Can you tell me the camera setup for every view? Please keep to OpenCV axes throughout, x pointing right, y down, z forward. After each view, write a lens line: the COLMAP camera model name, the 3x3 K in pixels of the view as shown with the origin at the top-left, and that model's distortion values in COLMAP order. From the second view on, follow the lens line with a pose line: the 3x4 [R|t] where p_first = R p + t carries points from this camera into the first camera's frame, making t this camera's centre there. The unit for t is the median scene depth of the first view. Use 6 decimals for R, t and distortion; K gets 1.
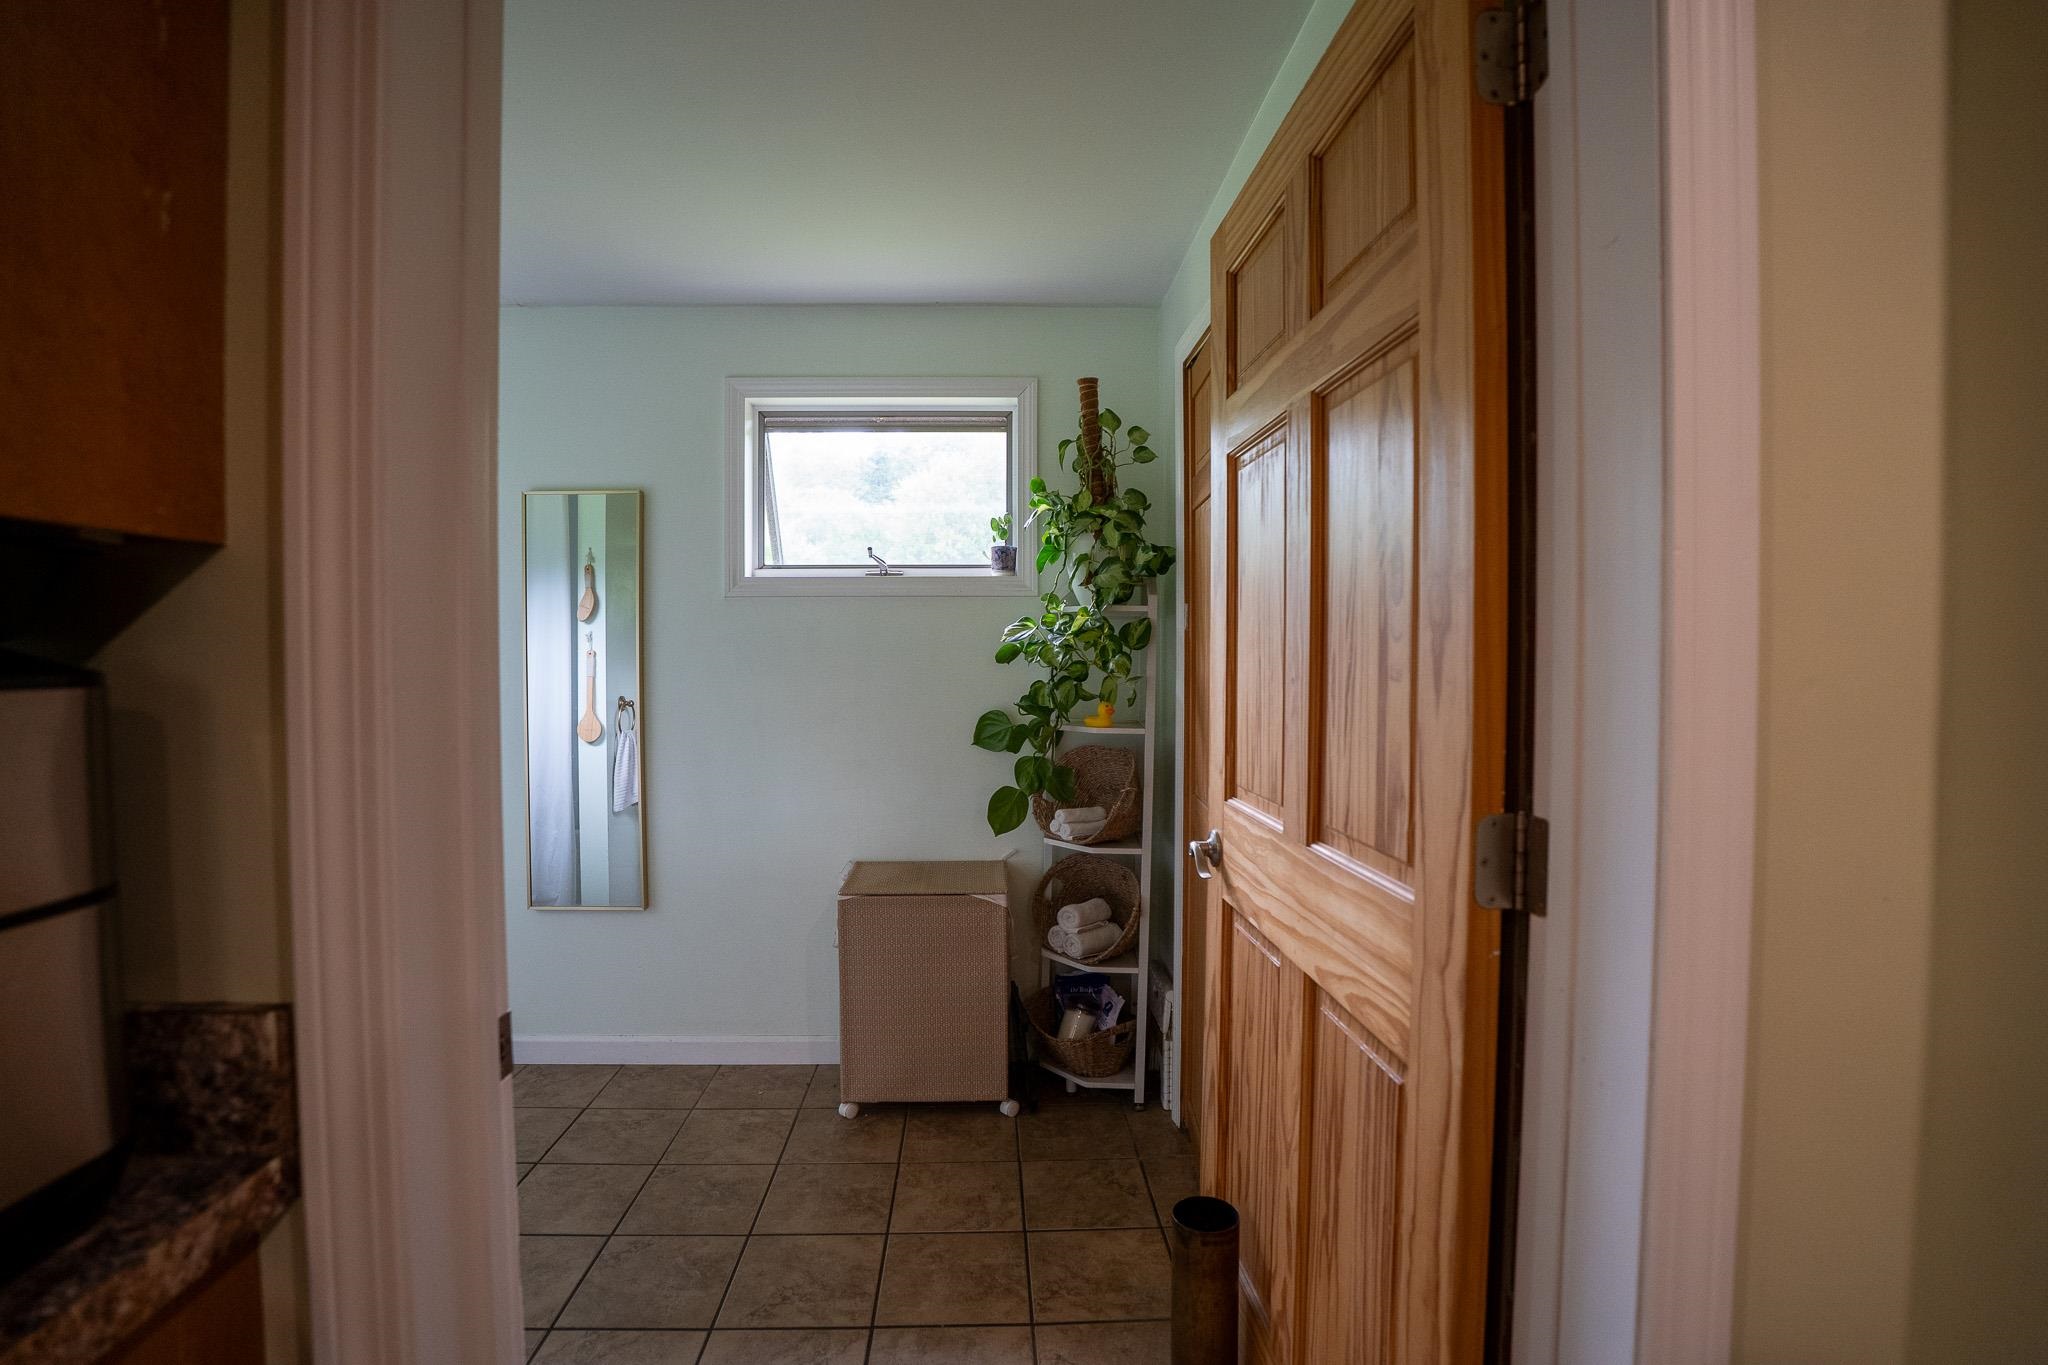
lens RADIAL K [[980.1, 0, 1022.0], [0, 980.1, 679.1], [0, 0, 1]] dist [-0.038651, 0.004091]
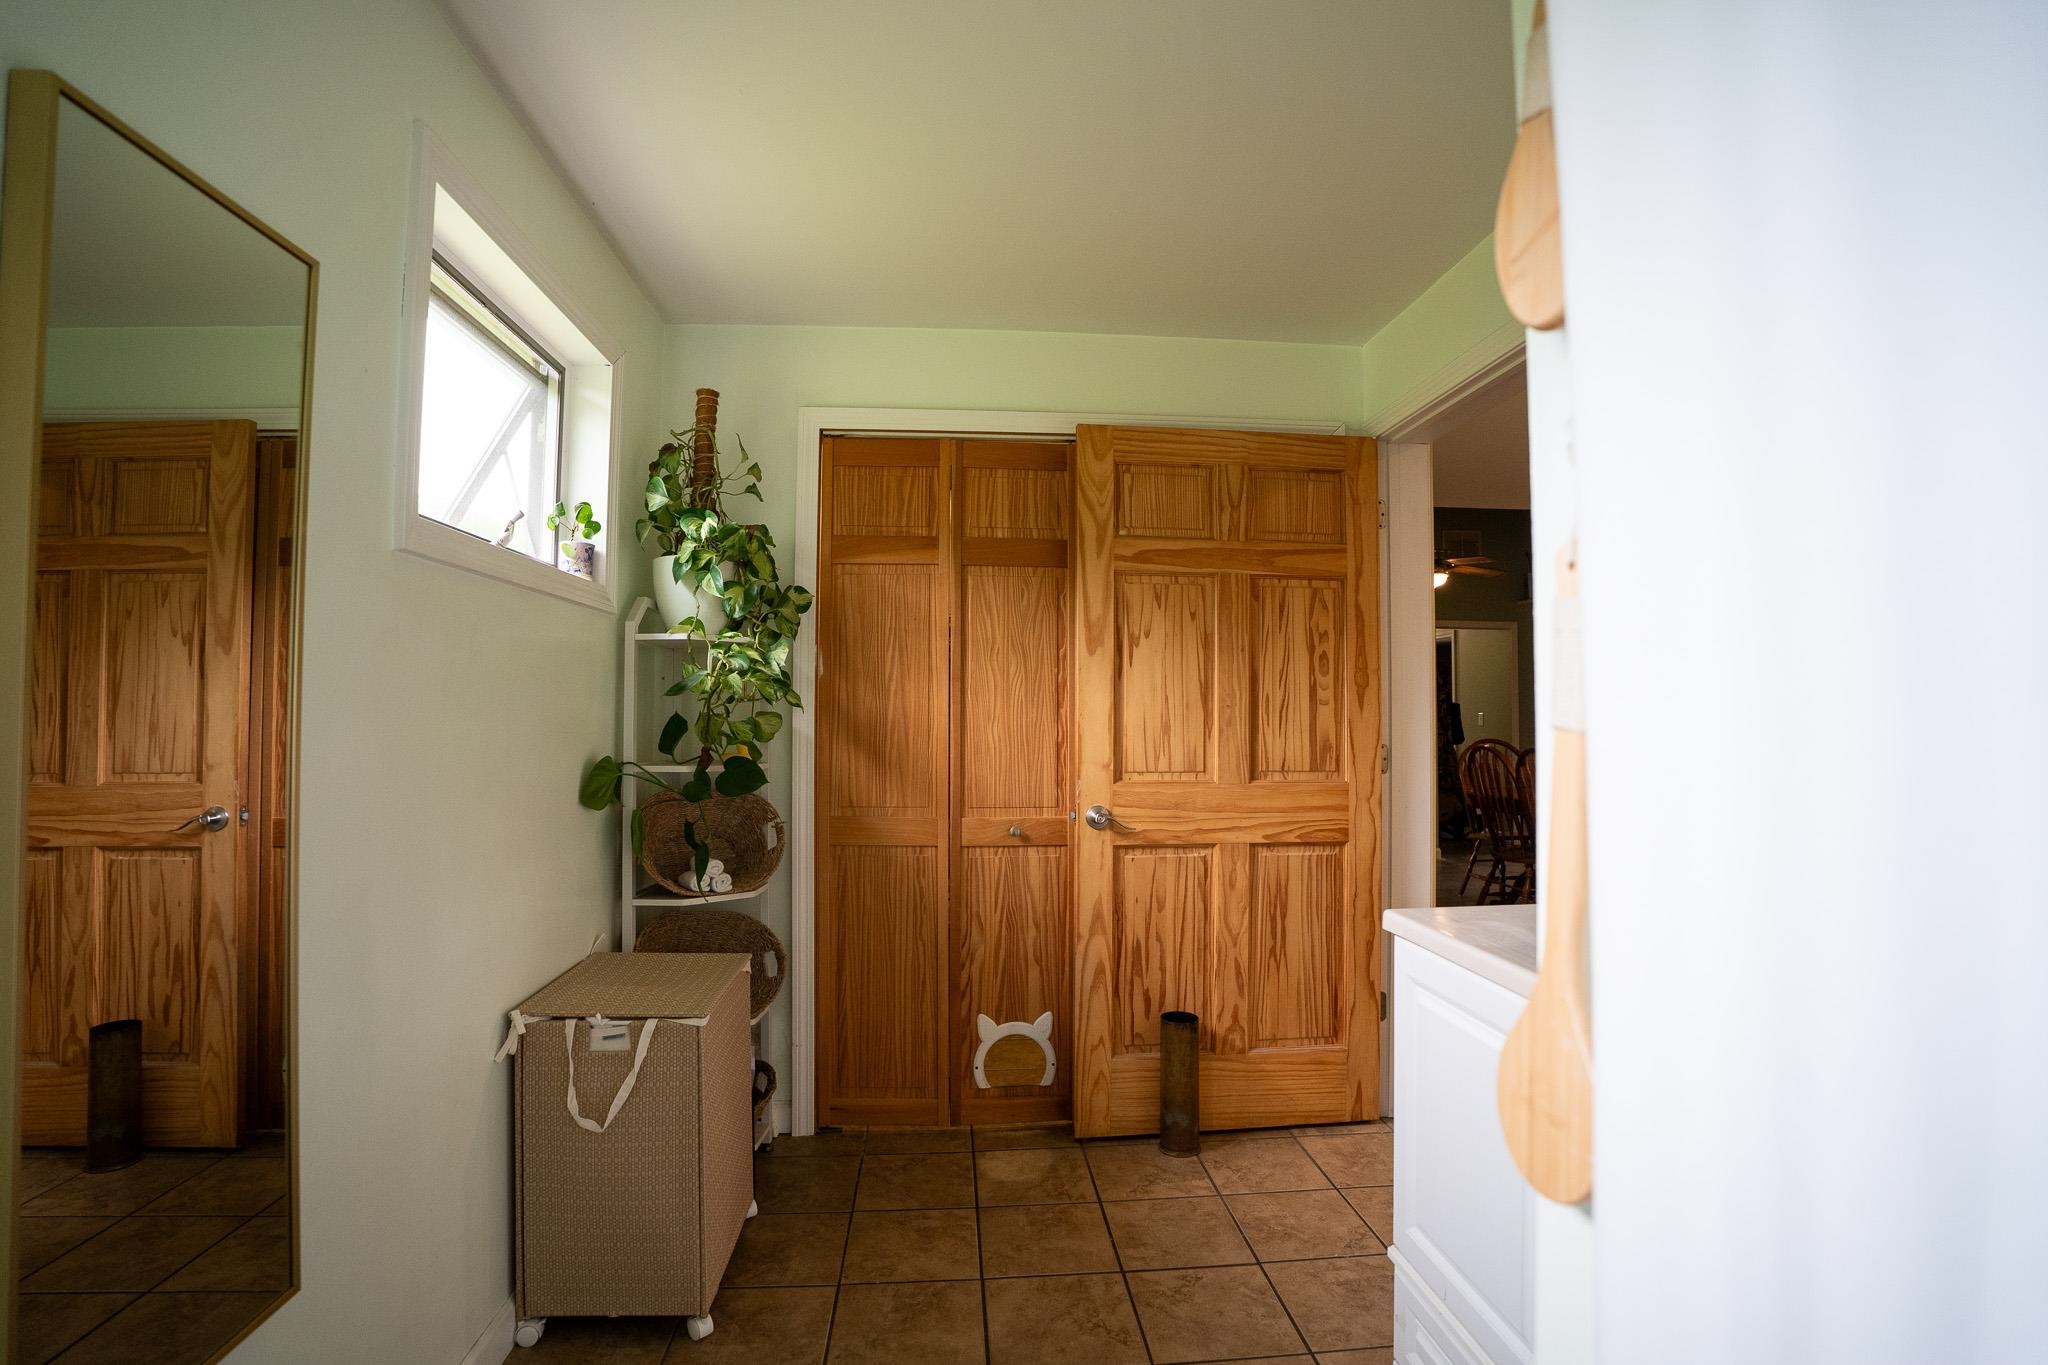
lens RADIAL K [[980.1, 0, 1023.9], [0, 980.1, 689.8], [0, 0, 1]] dist [-0.038651, 0.004091]
pose [[-0.073786, 0.024038, 0.996984, -1.228331], [0.020362, 0.999537, -0.022592, 0.006608], [-0.997066, 0.018633, -0.074241, 1.117840]]
